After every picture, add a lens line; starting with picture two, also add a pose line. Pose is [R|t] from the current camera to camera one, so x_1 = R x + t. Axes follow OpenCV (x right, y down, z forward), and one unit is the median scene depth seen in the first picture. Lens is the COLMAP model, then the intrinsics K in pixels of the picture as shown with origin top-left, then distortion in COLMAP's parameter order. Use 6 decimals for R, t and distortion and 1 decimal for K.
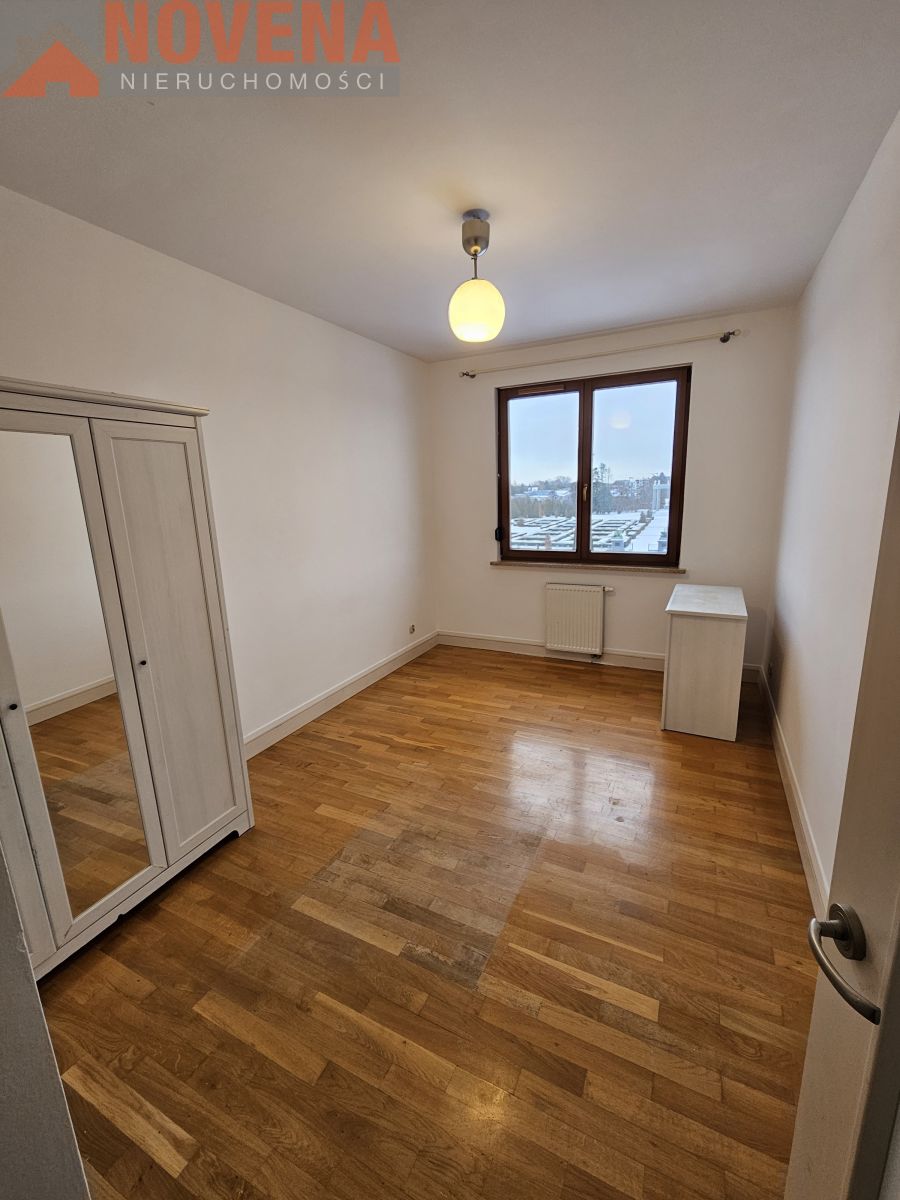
lens RADIAL K [[516.0, 0, 464.4], [0, 516.0, 606.7], [0, 0, 1]] dist [0.000566, 0.000226]
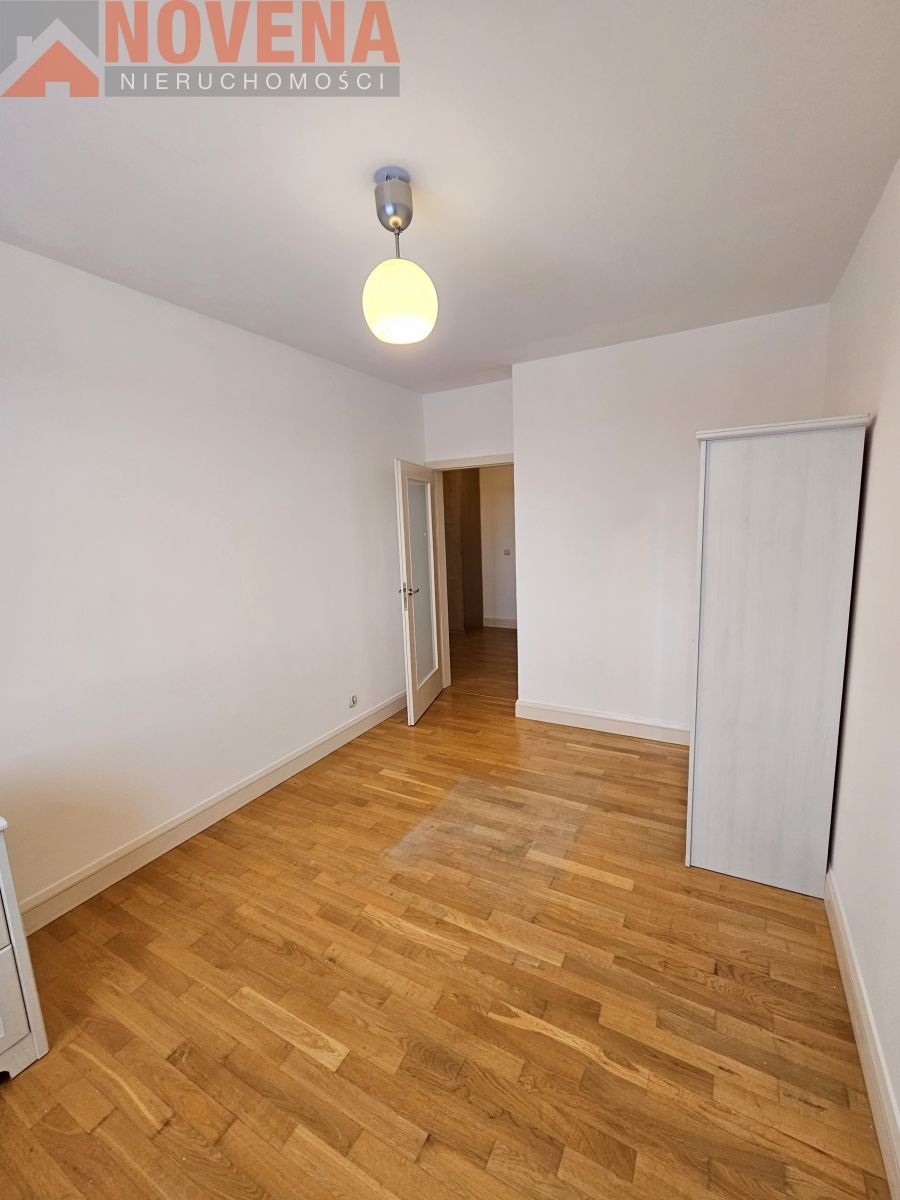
lens RADIAL K [[516.0, 0, 464.4], [0, 516.0, 606.7], [0, 0, 1]] dist [0.000566, 0.000226]
pose [[-0.996375, 0.062563, 0.057637, -0.096861], [0.079845, 0.921530, 0.380009, -0.448910], [-0.029340, 0.383233, -0.923185, 1.891463]]
